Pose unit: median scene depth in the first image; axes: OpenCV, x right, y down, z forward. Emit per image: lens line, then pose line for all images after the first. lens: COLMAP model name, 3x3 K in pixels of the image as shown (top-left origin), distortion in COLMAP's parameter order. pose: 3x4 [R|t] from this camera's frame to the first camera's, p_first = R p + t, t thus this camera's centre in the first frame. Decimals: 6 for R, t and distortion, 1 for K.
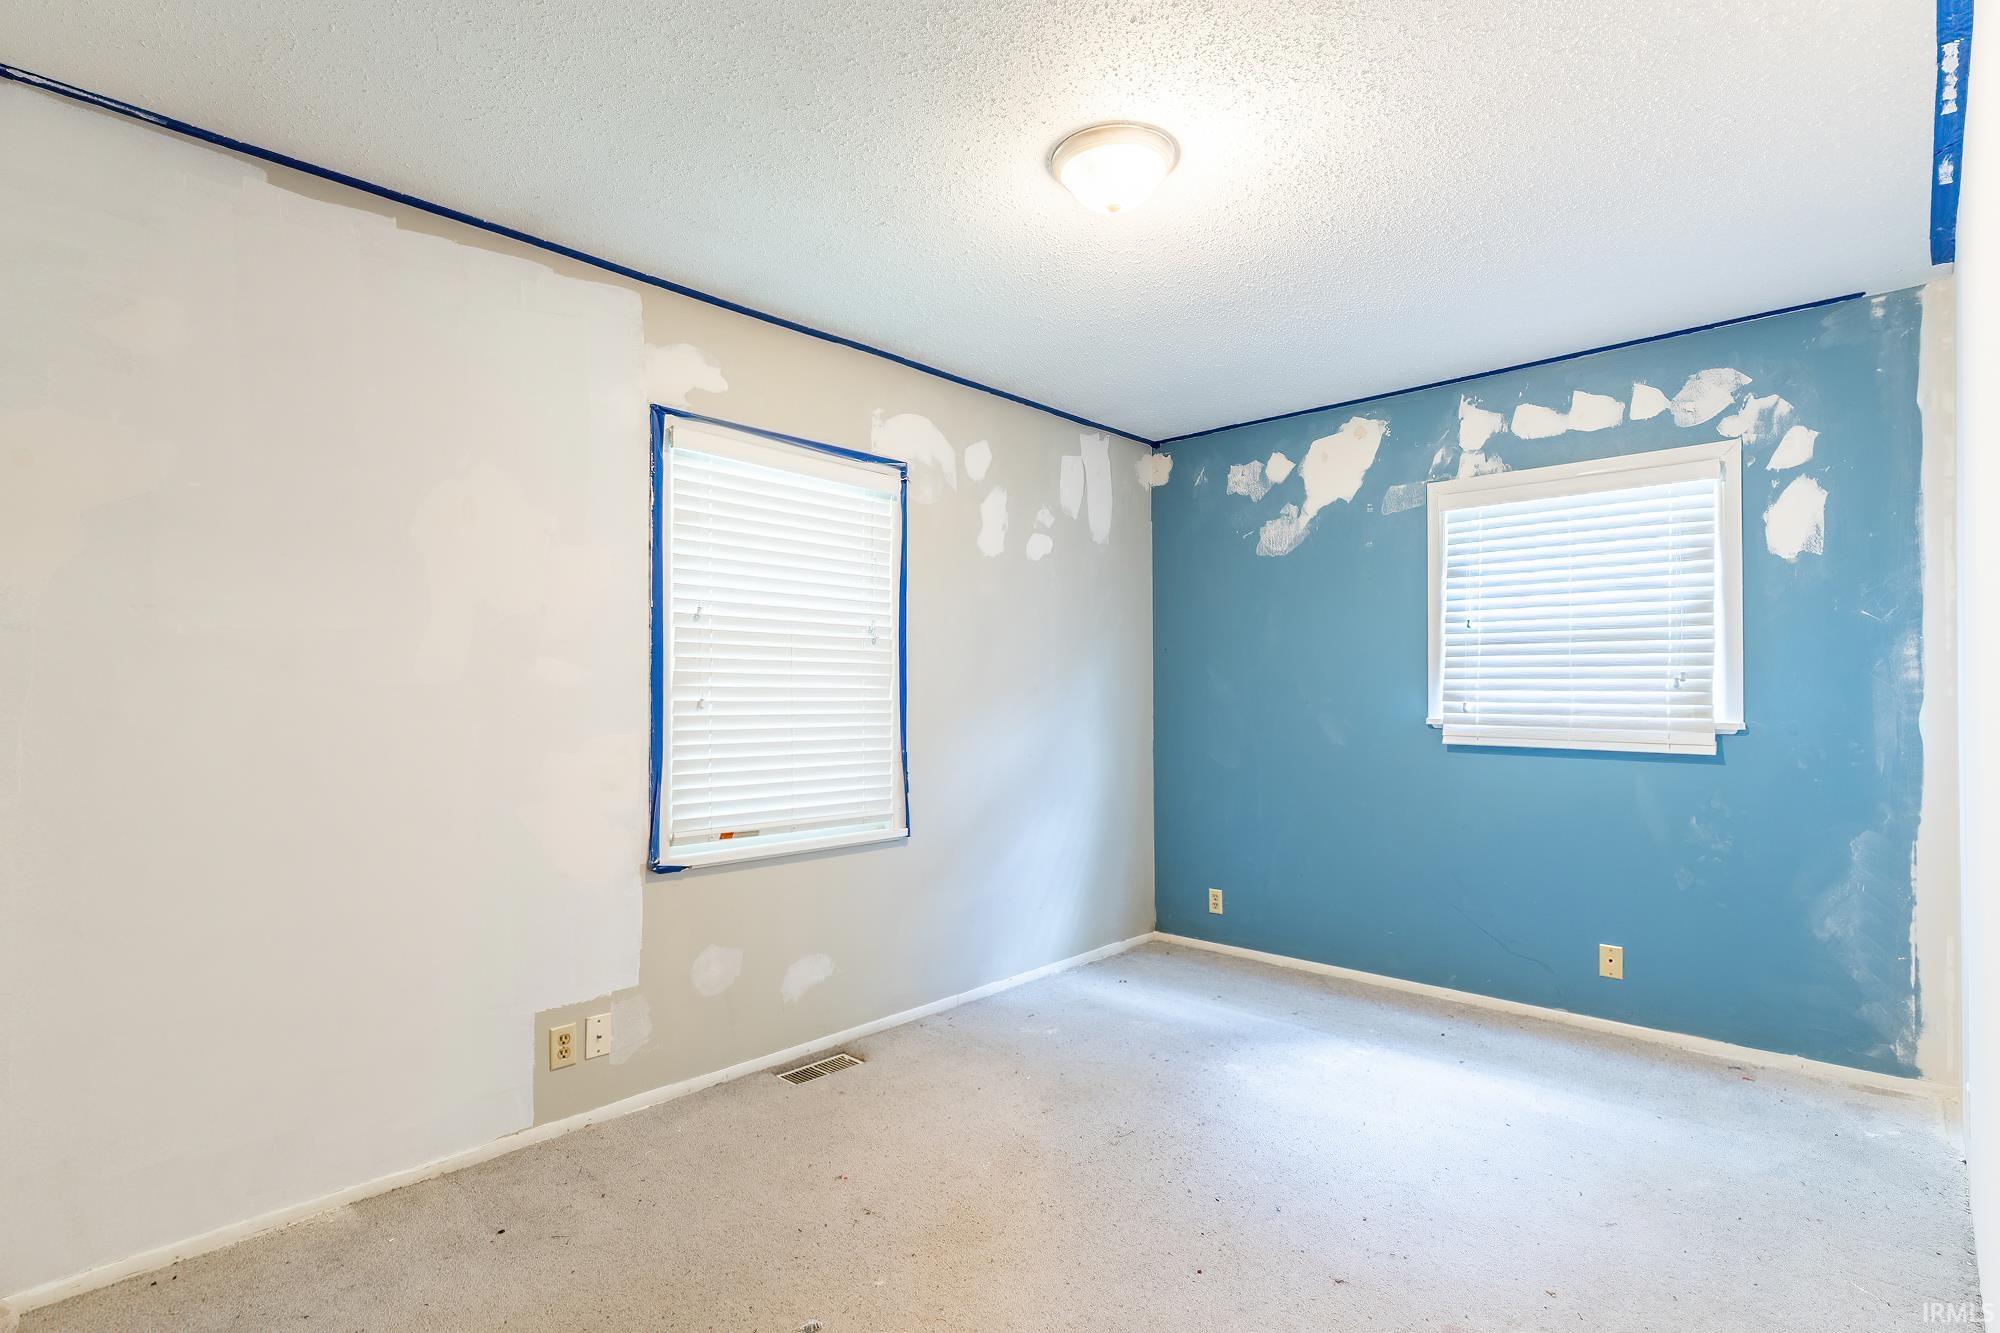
lens RADIAL K [[961.6, 0, 1000.0], [0, 961.6, 666.5], [0, 0, 1]] dist [-0.000548, 0.000007]
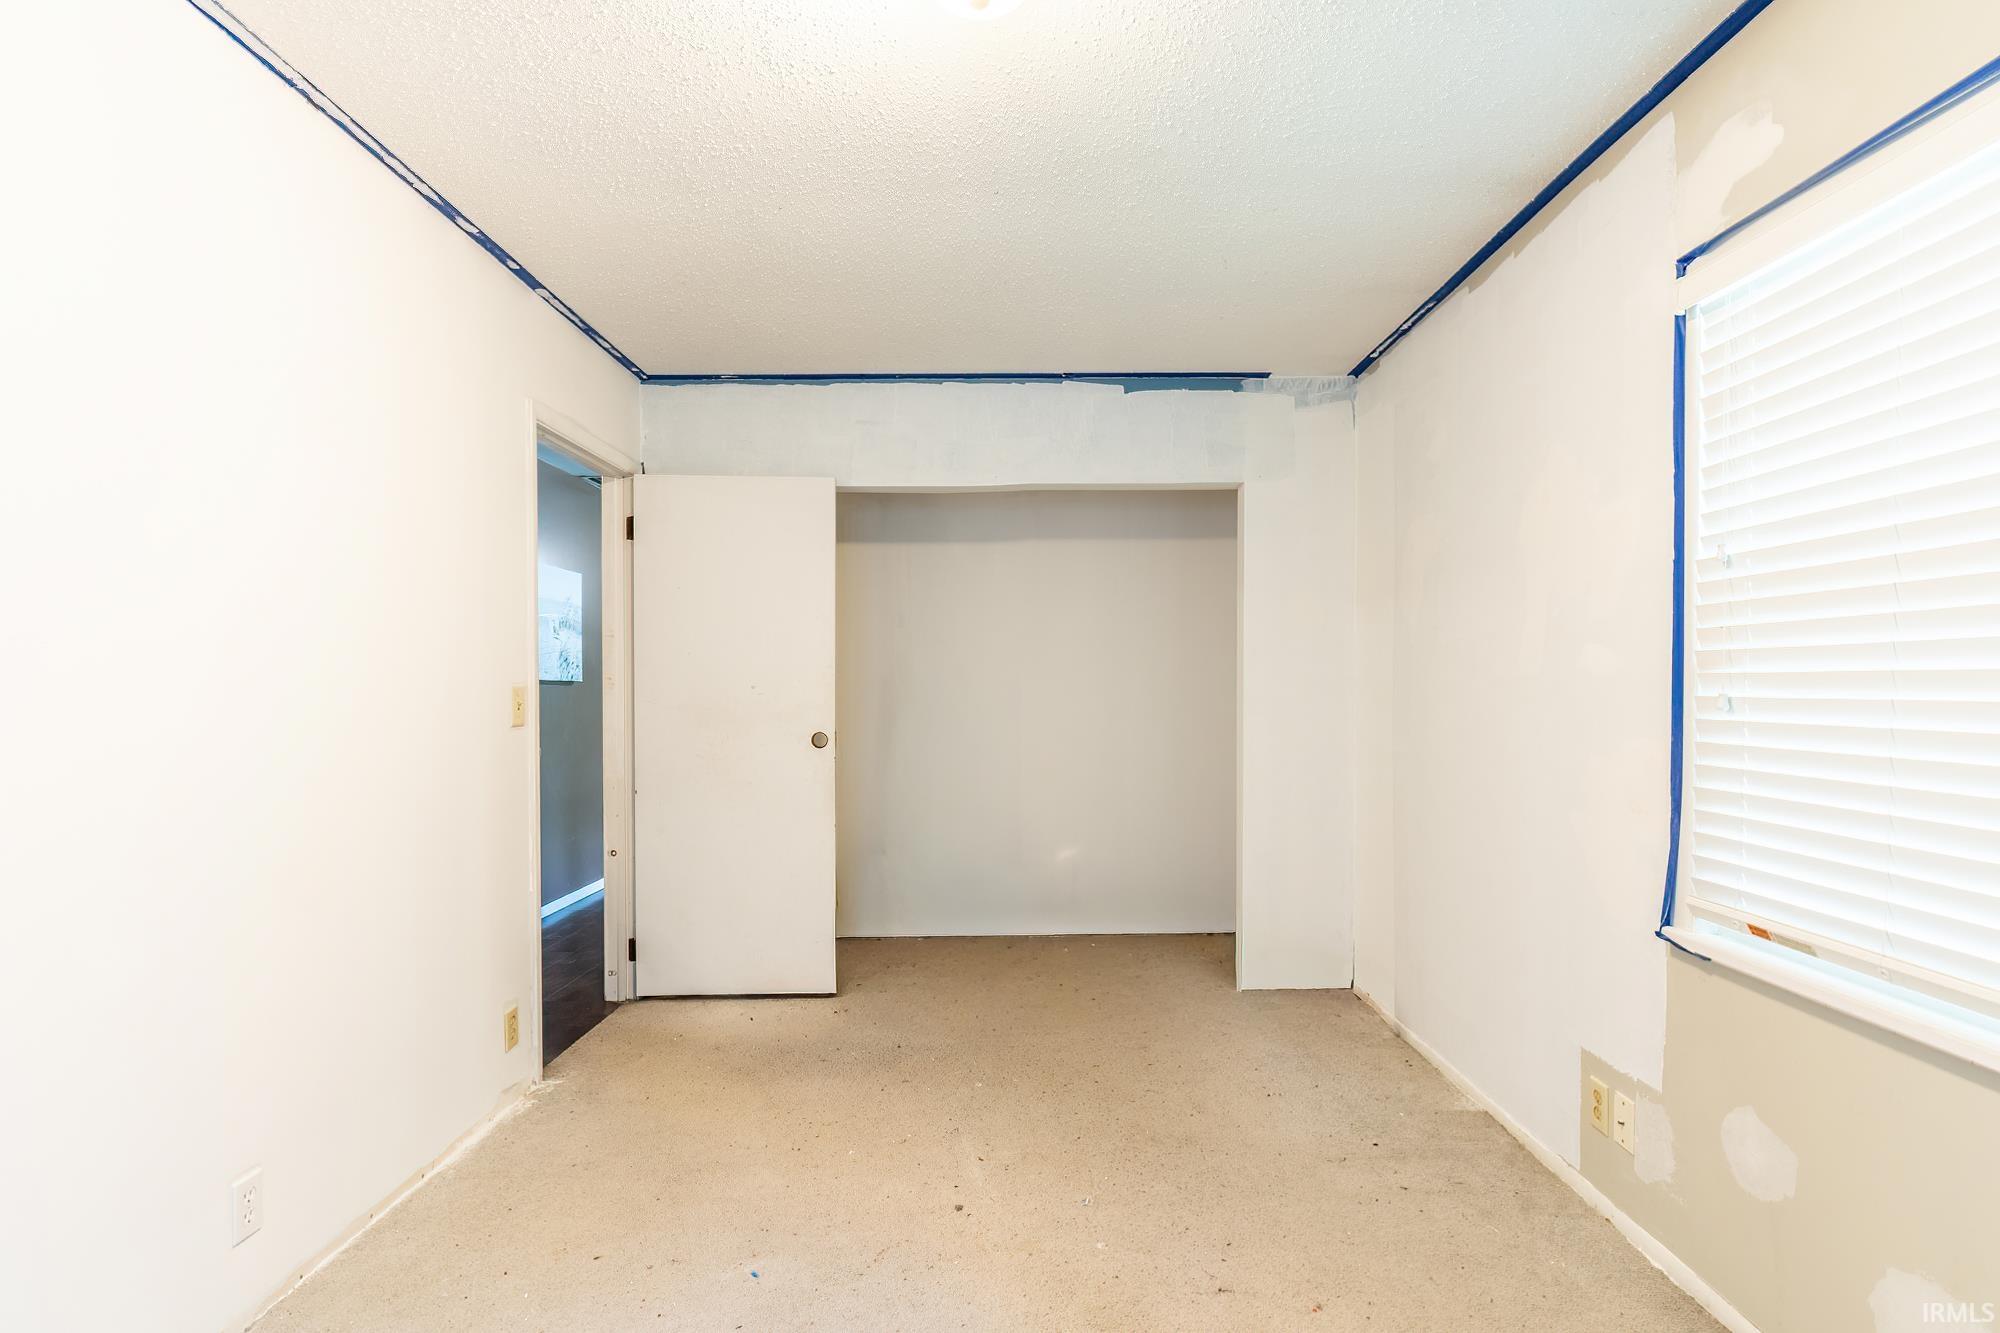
lens RADIAL K [[931.1, 0, 1004.8], [0, 931.1, 692.2], [0, 0, 1]] dist [-0.000268, -0.000022]
pose [[-0.725362, 0.004242, -0.688354, 0.378173], [0.019711, 0.999699, -0.014609, 0.028734], [0.688085, -0.024165, -0.725228, 0.979902]]
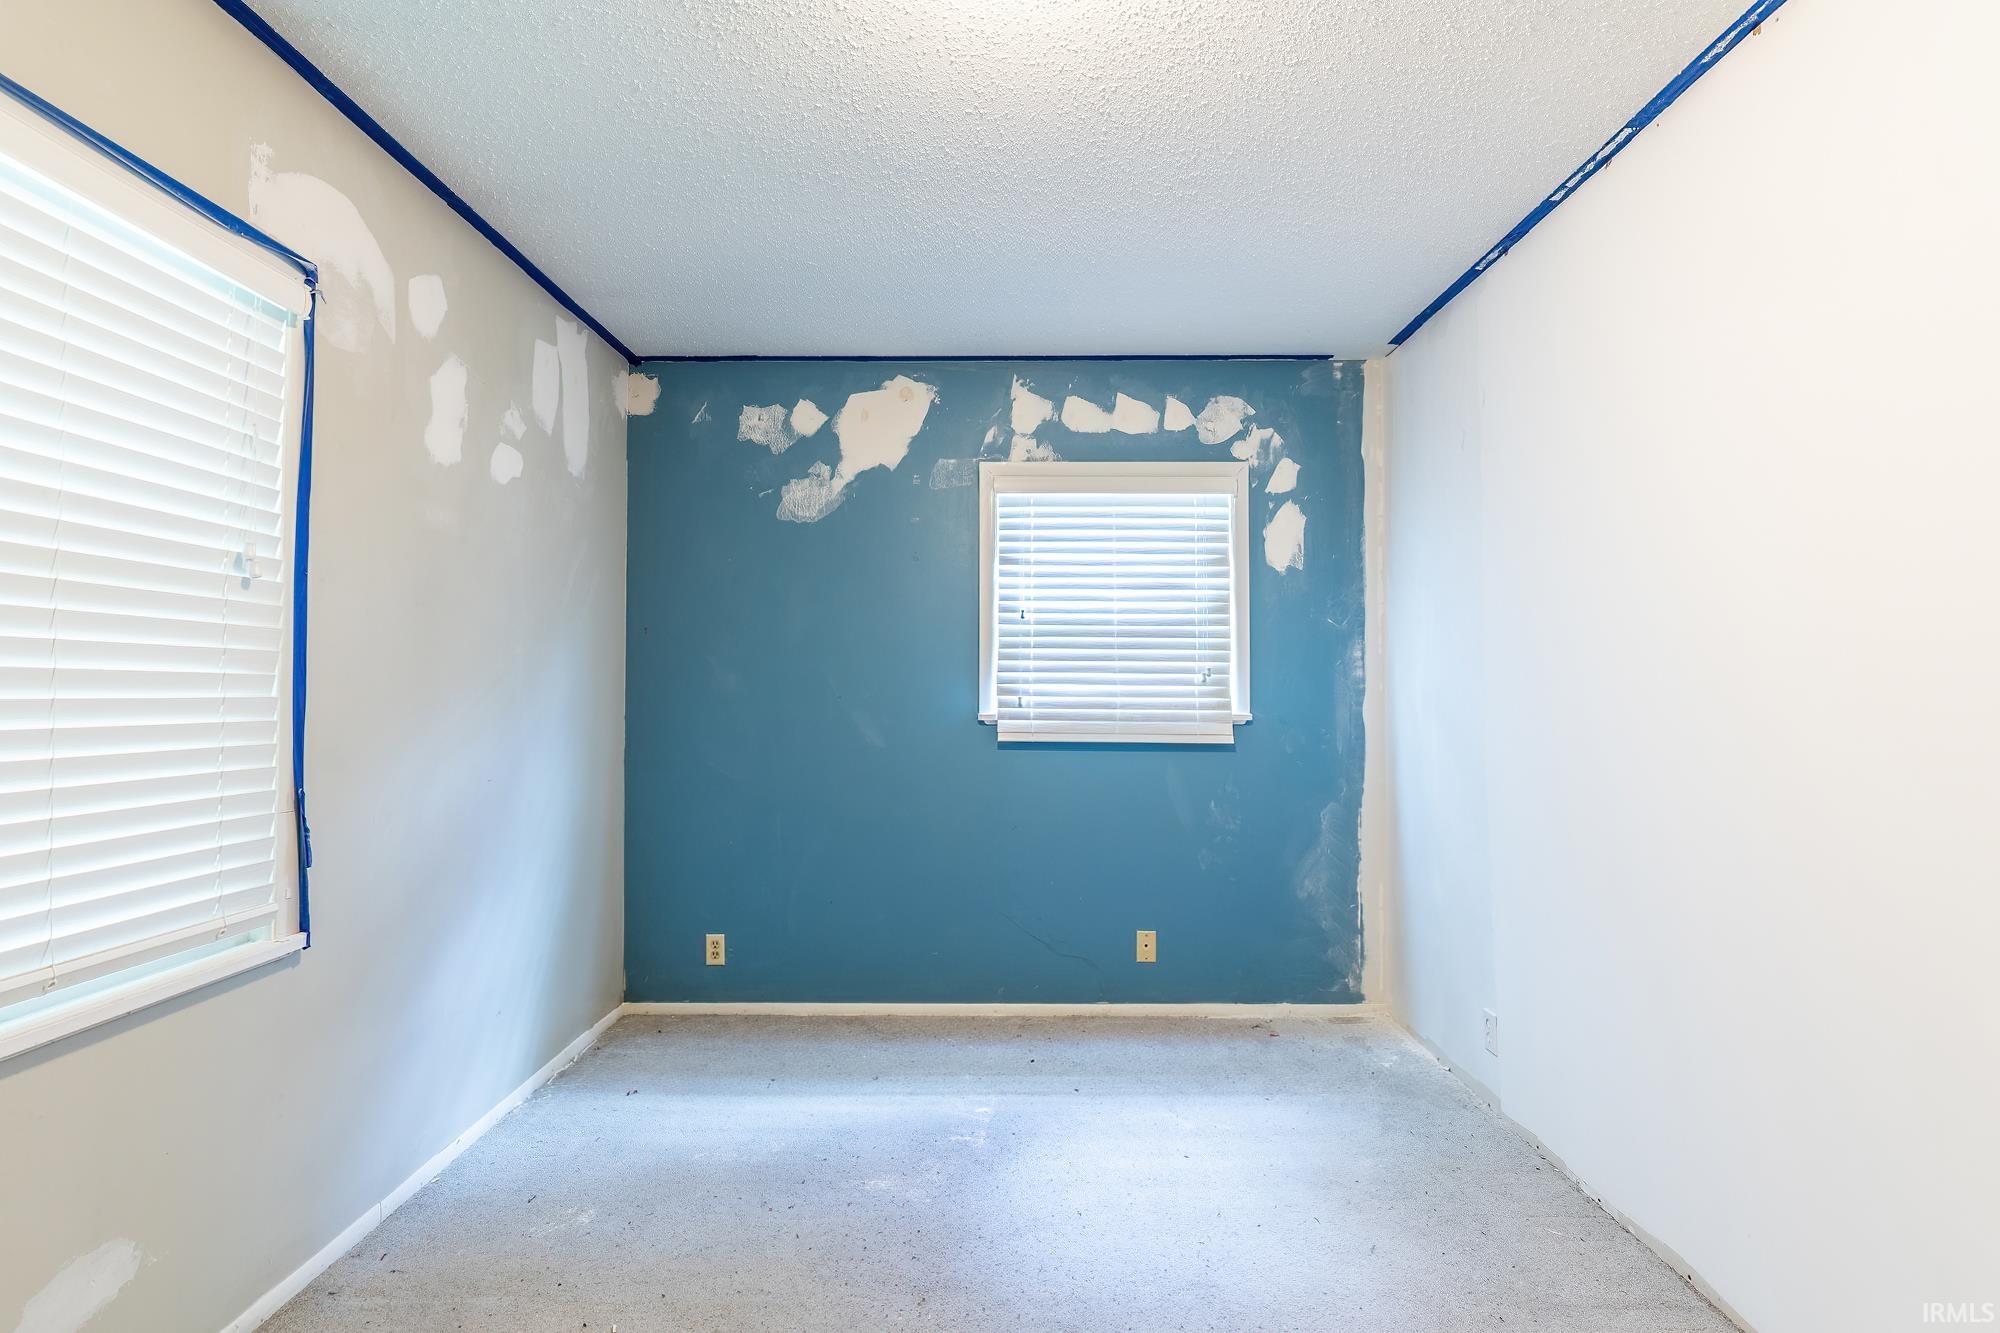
lens RADIAL K [[948.7, 0, 1008.2], [0, 948.7, 653.0], [0, 0, 1]] dist [-0.000583, -0.000006]
pose [[0.738564, 0.026809, 0.673650, -0.176980], [-0.020905, 0.999639, -0.016862, 0.011667], [-0.673859, -0.001629, 0.738858, 0.357333]]
